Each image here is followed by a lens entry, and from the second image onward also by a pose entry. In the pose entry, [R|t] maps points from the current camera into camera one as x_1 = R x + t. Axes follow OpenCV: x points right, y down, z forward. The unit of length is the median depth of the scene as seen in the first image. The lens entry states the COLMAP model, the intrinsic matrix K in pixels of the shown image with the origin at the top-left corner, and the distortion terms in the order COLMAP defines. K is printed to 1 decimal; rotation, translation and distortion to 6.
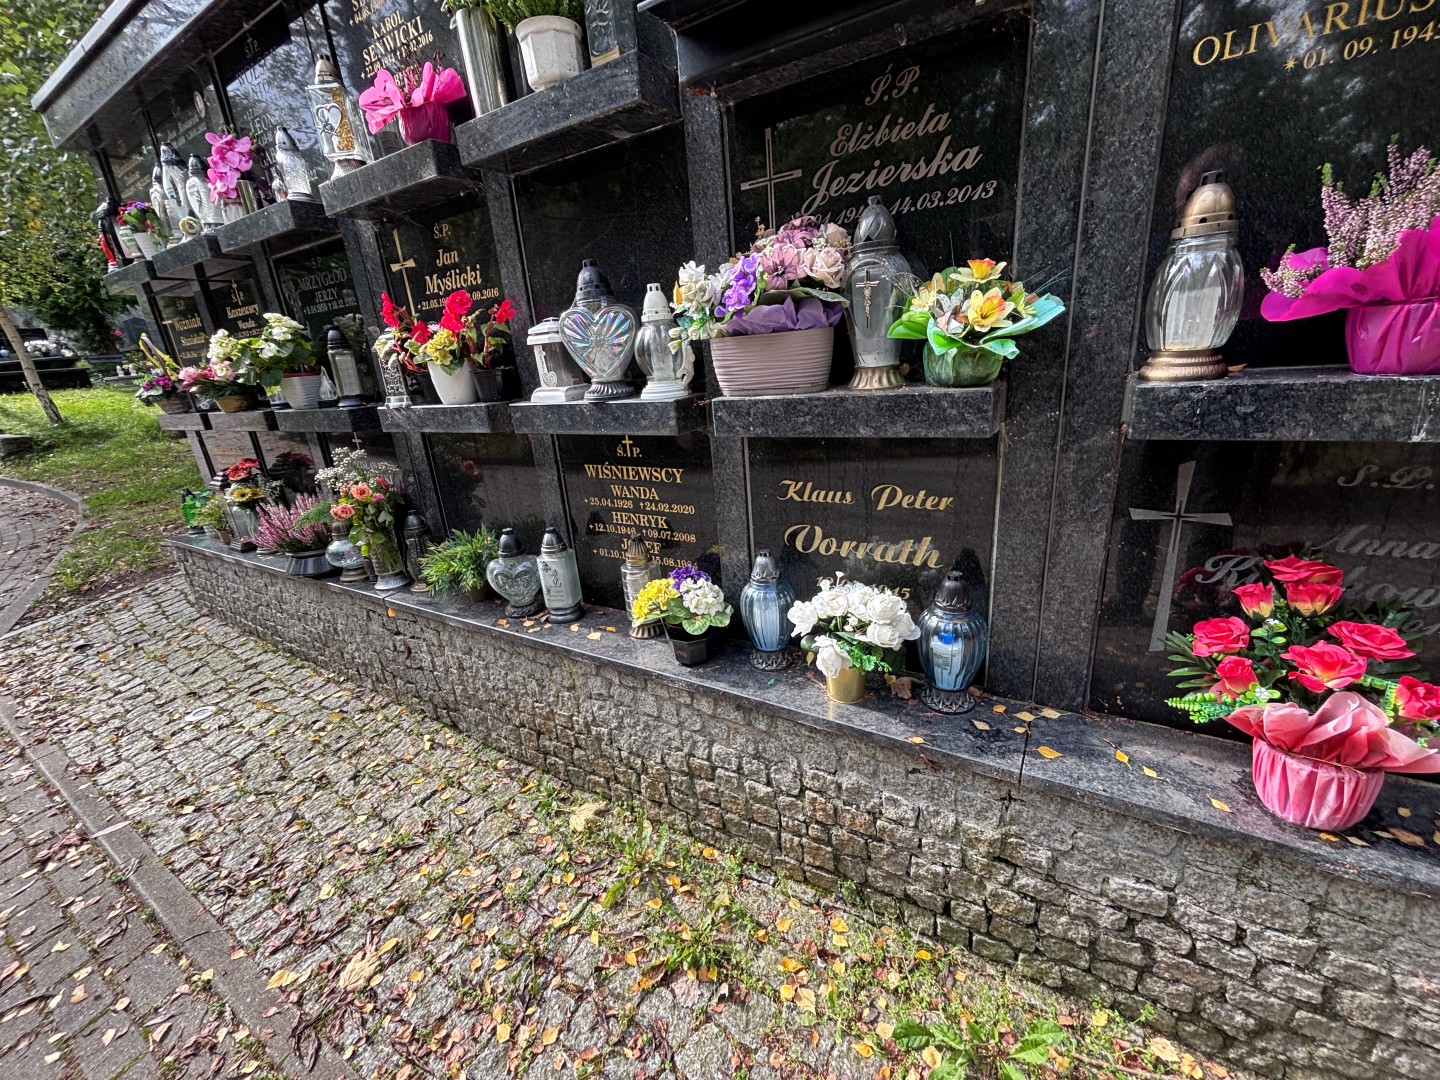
lens RADIAL K [[583.6, 0, 719.2], [0, 583.6, 535.4], [0, 0, 1]] dist [0.001571, -0.000344]
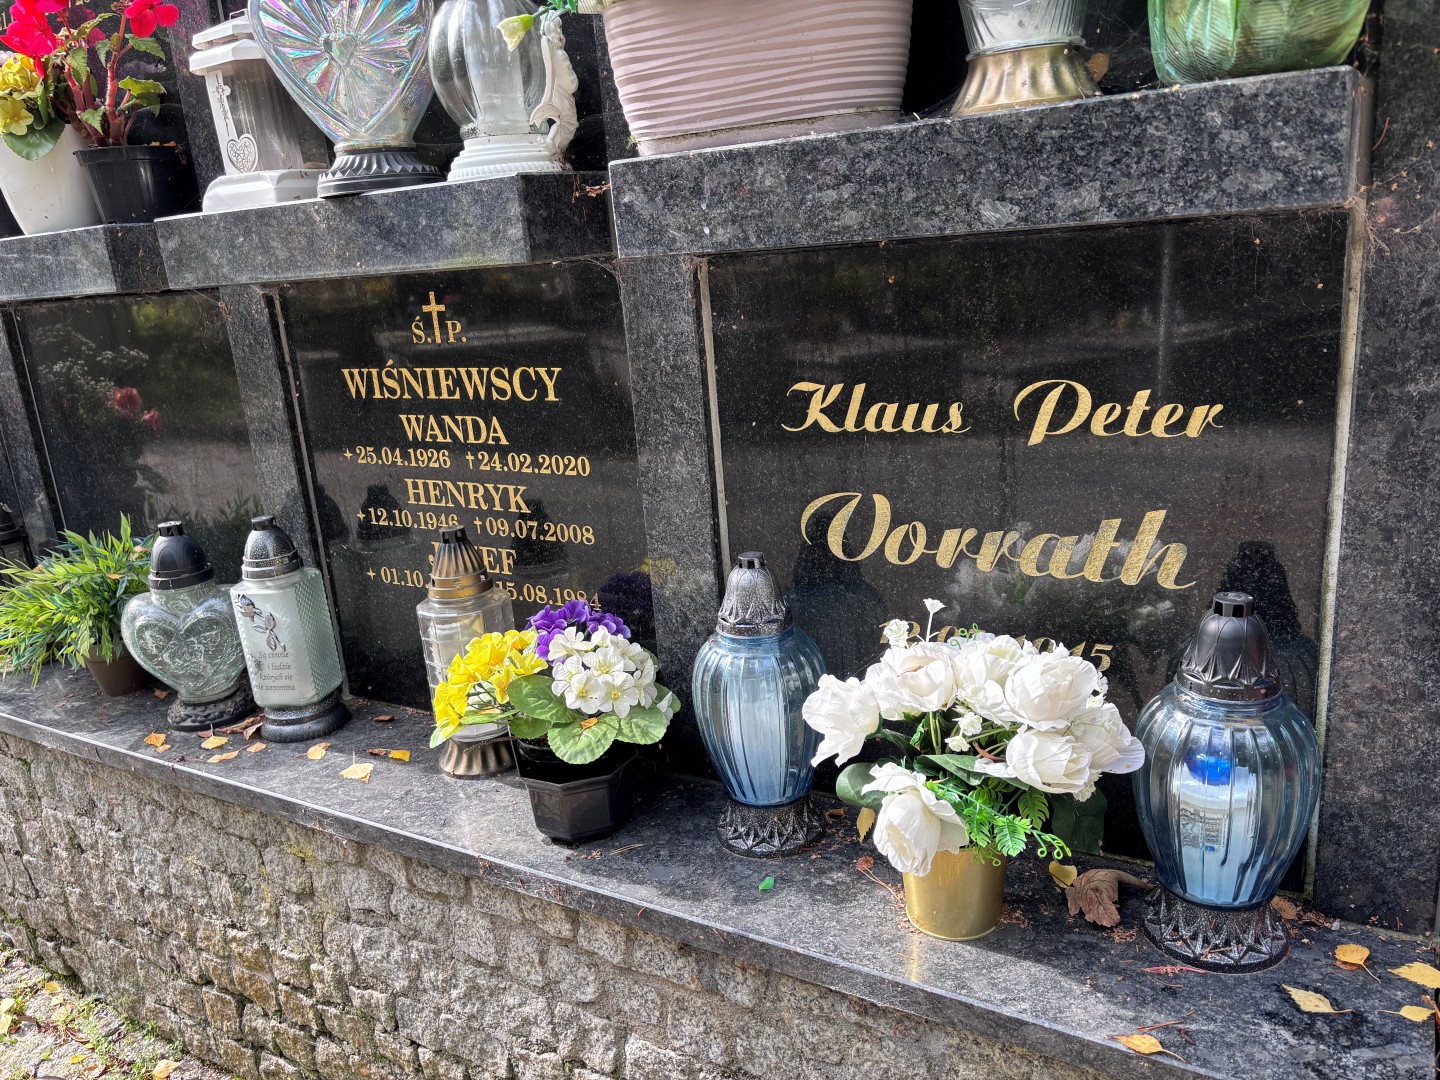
lens RADIAL K [[1100.3, 0, 725.3], [0, 1100.3, 548.3], [0, 0, 1]] dist [0.018608, -0.023640]
pose [[0.999972, -0.000781, 0.007444, 0.048939], [0.001041, 0.999384, -0.035088, 0.043070], [-0.007412, 0.035094, 0.999357, 0.209130]]
